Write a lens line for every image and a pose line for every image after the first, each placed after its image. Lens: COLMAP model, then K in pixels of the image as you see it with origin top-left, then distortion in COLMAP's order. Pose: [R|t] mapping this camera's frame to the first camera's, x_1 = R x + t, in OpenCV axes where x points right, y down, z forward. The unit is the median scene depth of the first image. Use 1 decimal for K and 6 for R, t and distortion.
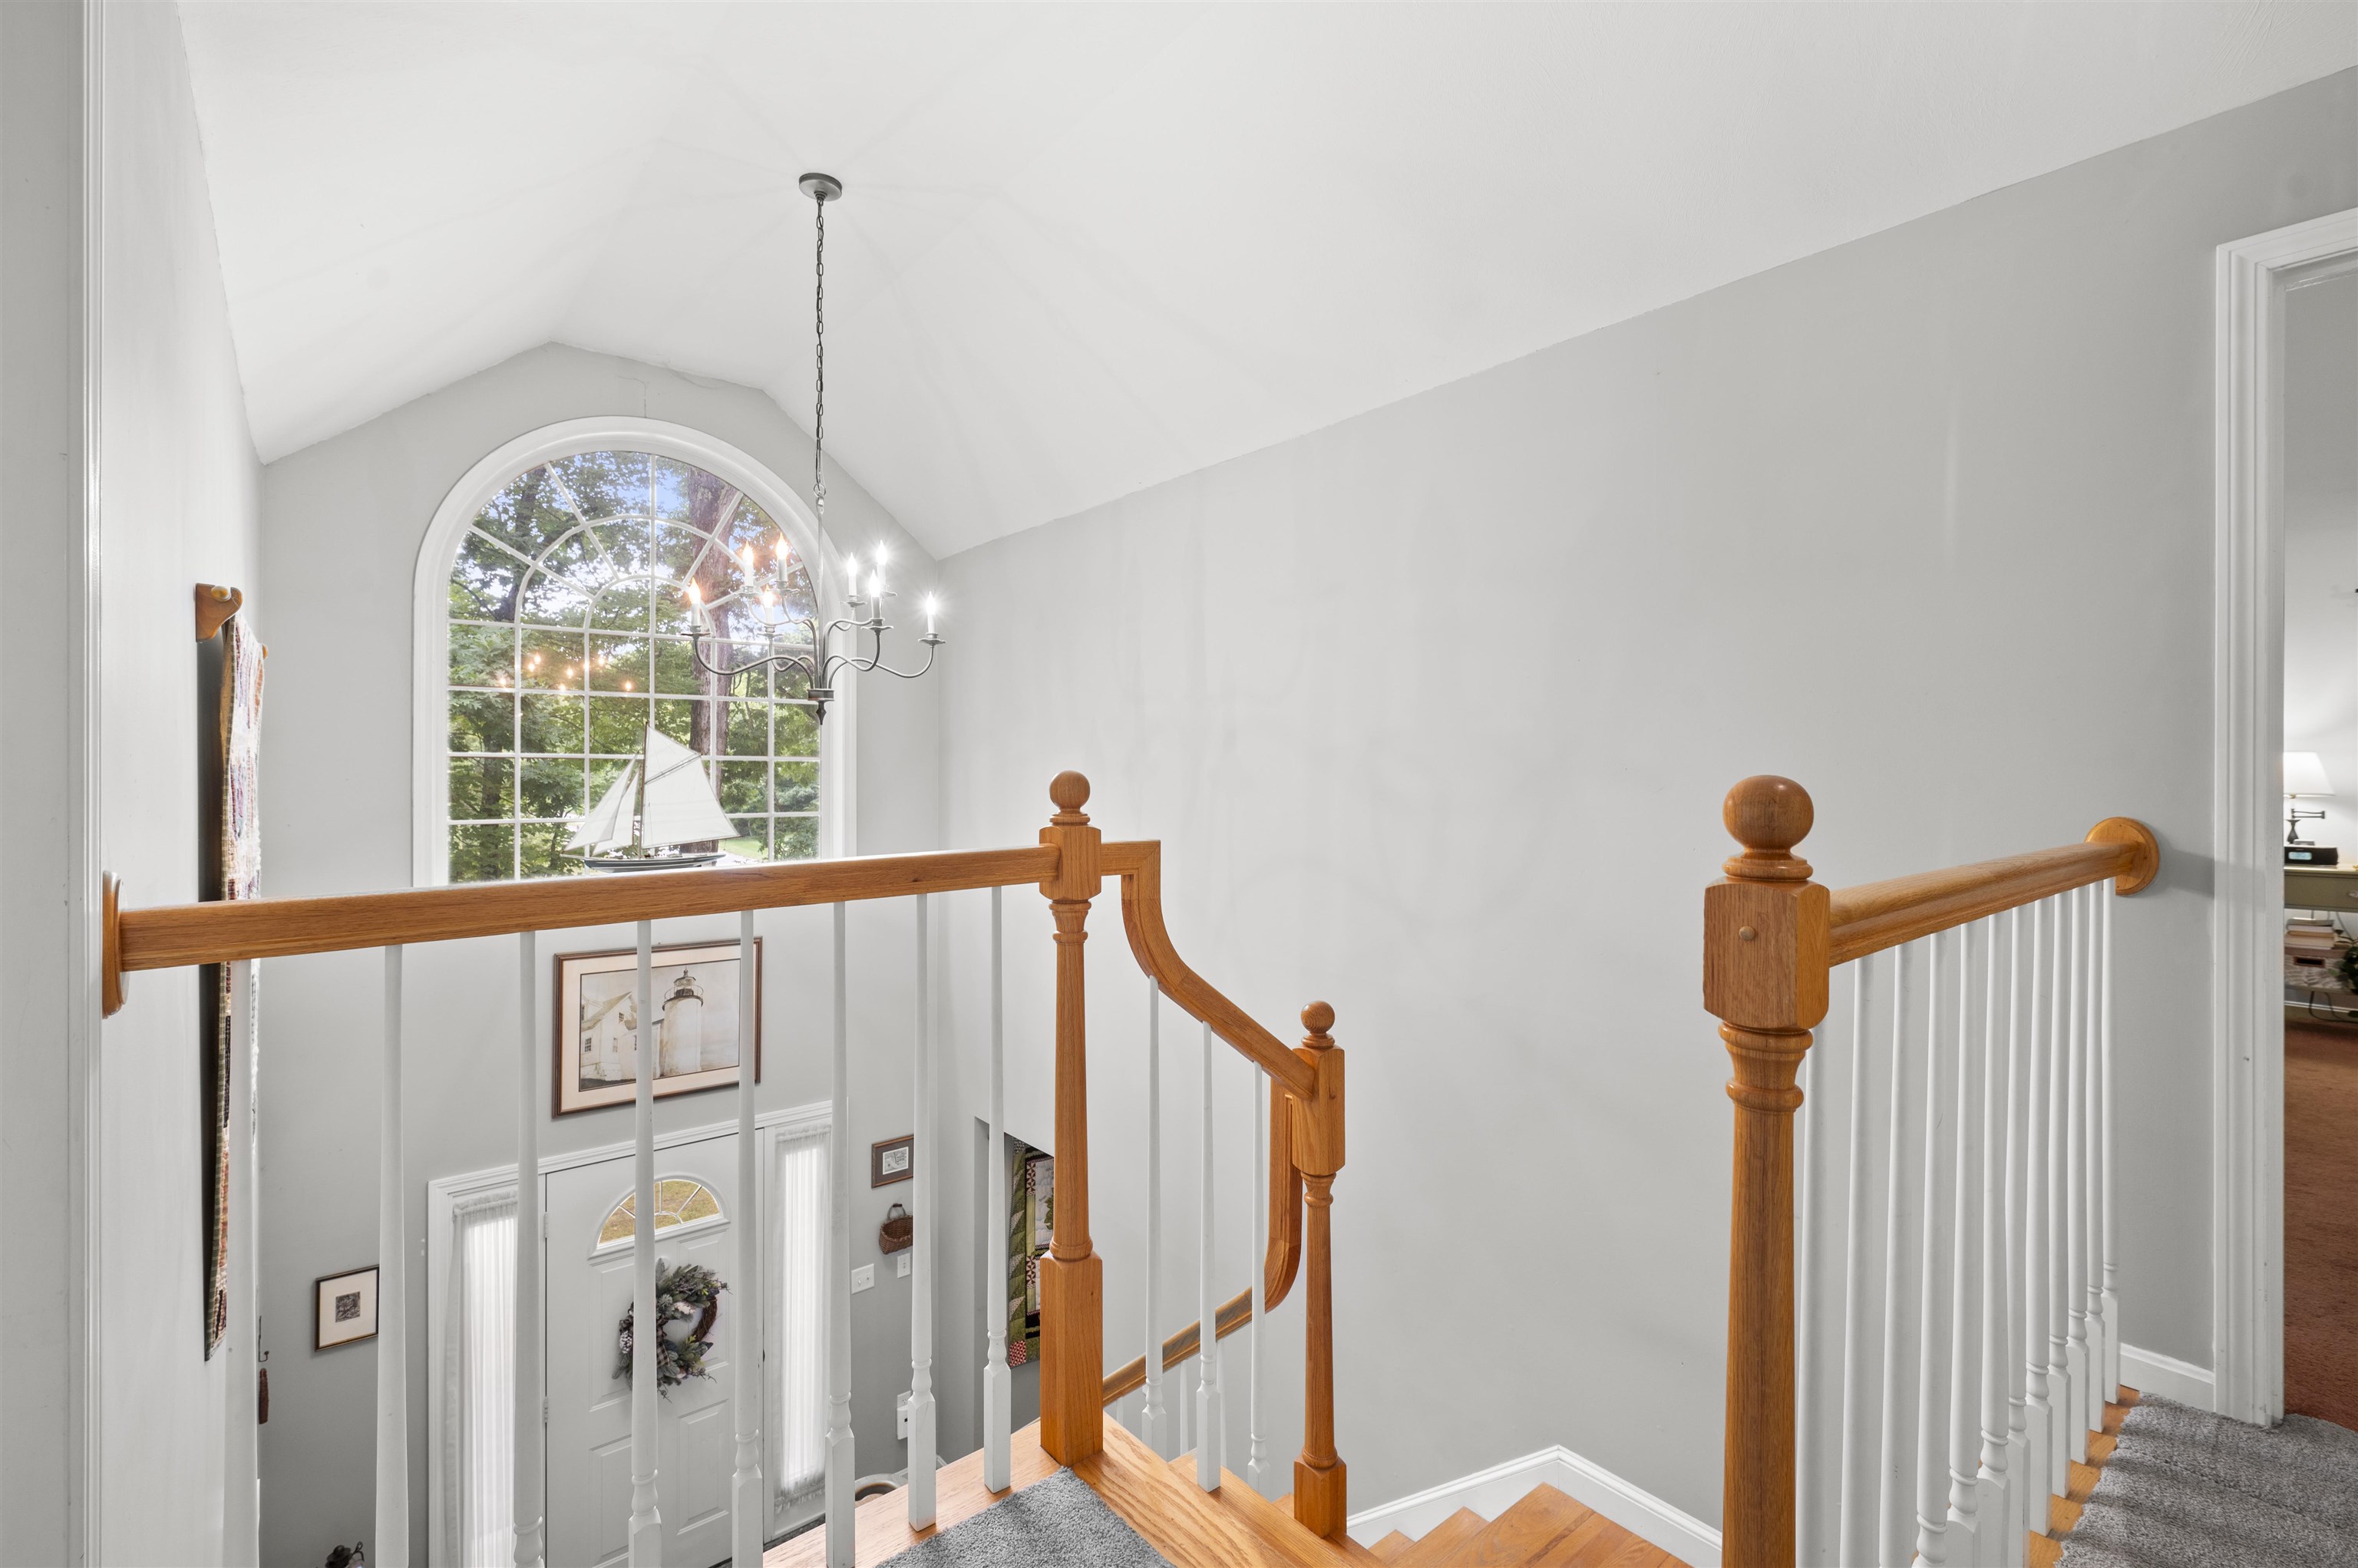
lens RADIAL K [[1064.9, 0, 1173.2], [0, 1064.9, 774.2], [0, 0, 1]] dist [-0.001539, -0.000204]
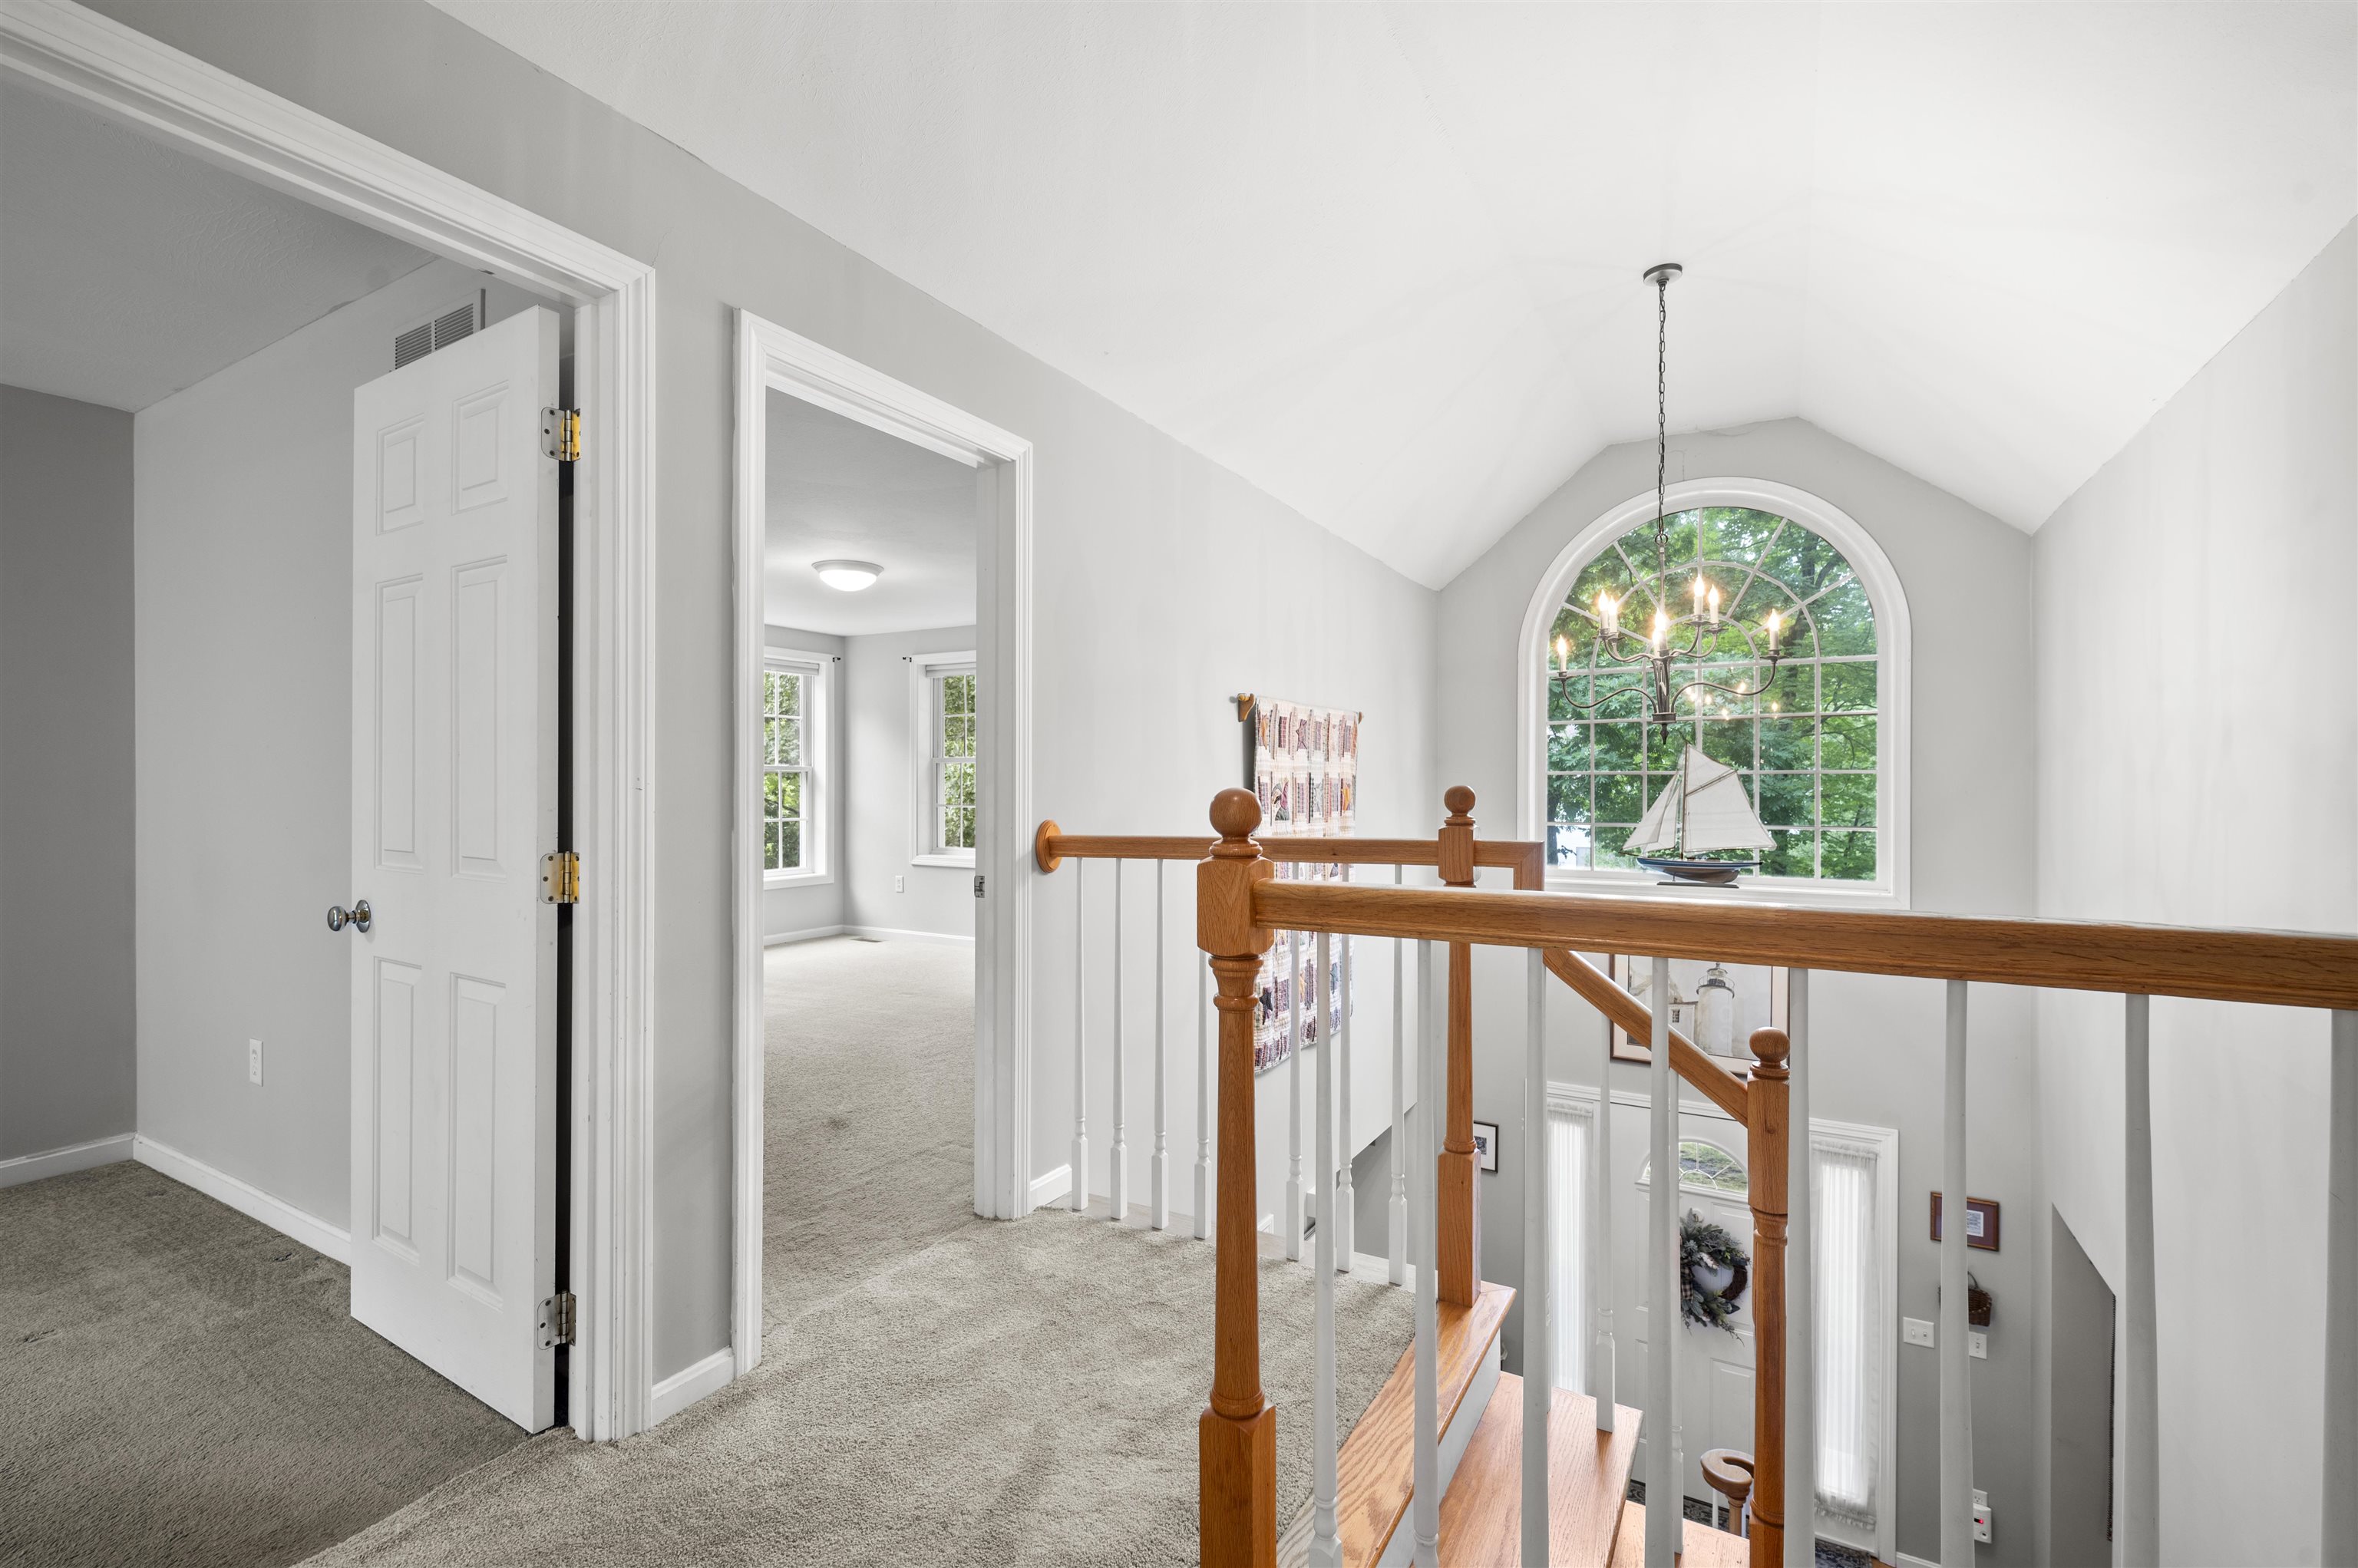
lens RADIAL K [[1036.6, 0, 1169.4], [0, 1036.6, 786.5], [0, 0, 1]] dist [0.004514, -0.000119]
pose [[0.337197, -0.000080, -0.941434, 0.383058], [-0.001238, 0.999999, -0.000528, -0.000051], [0.941433, 0.001344, 0.337197, 0.088580]]
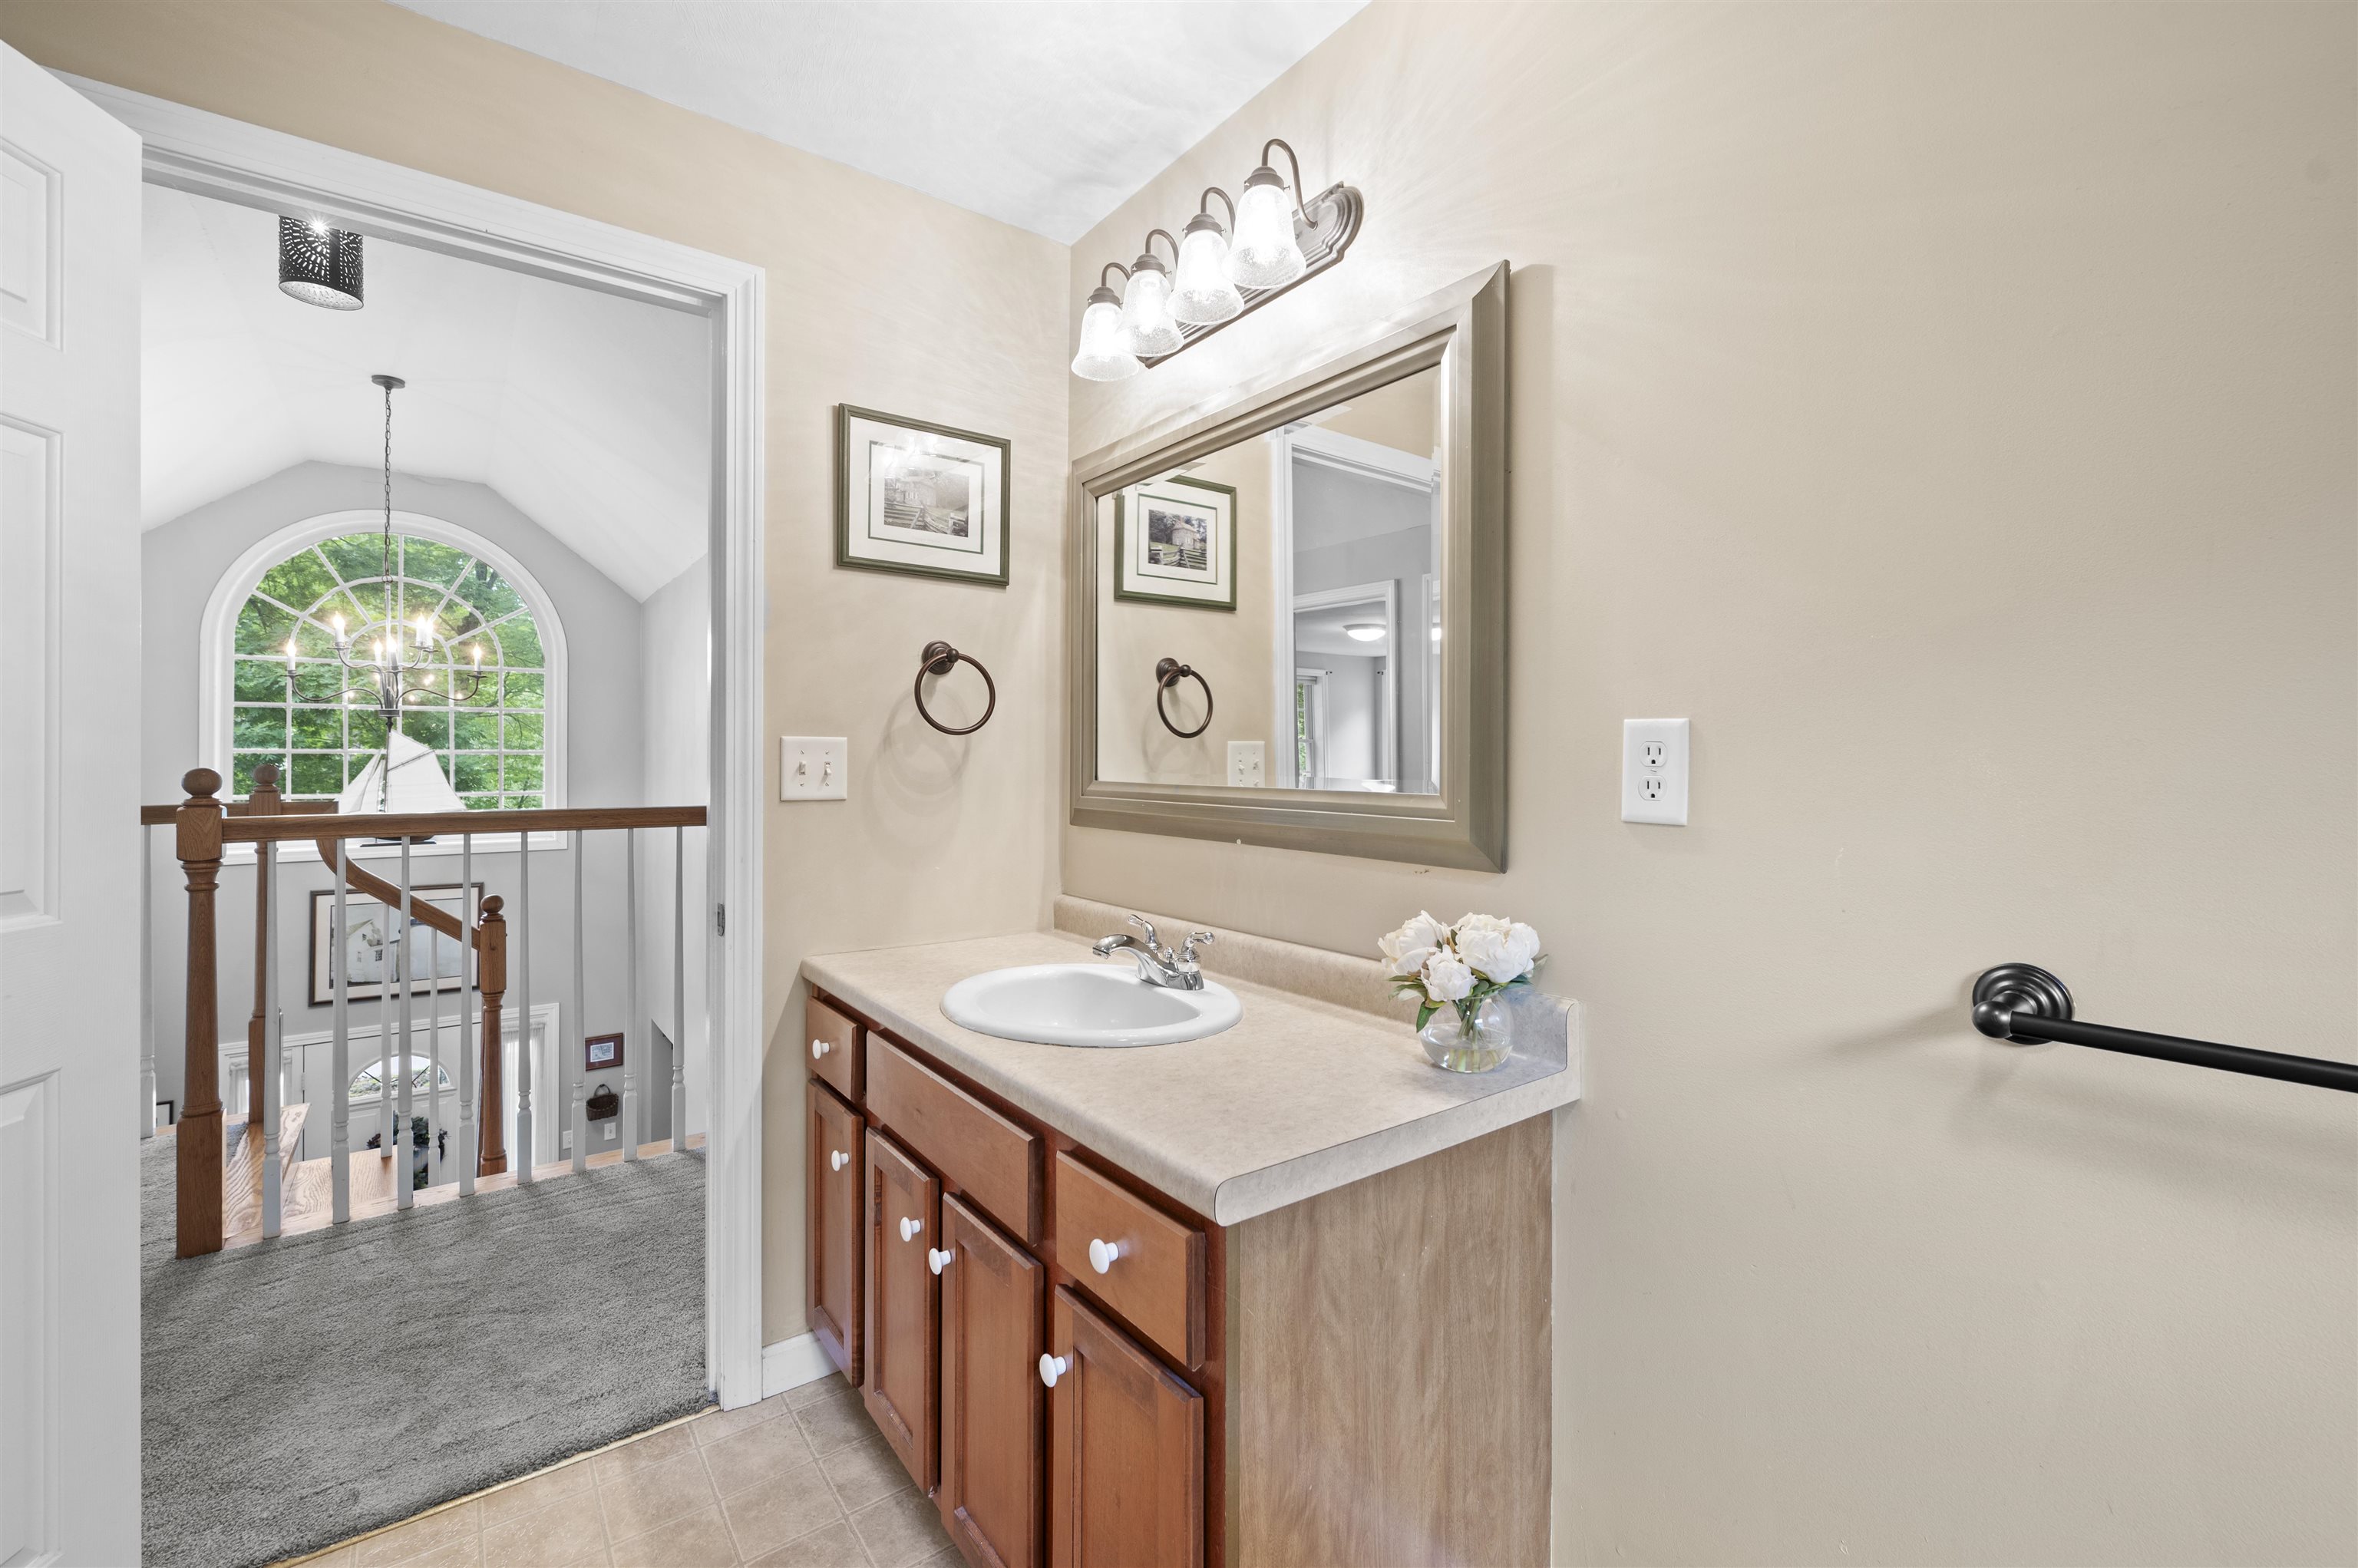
lens RADIAL K [[1036.6, 0, 1220.0], [0, 1036.6, 769.3], [0, 0, 1]] dist [0.004514, -0.000119]
pose [[0.998850, 0.004142, -0.047772, 0.664145], [-0.003949, 0.999984, 0.004147, -0.003281], [0.047788, -0.003953, 0.998850, -0.311937]]
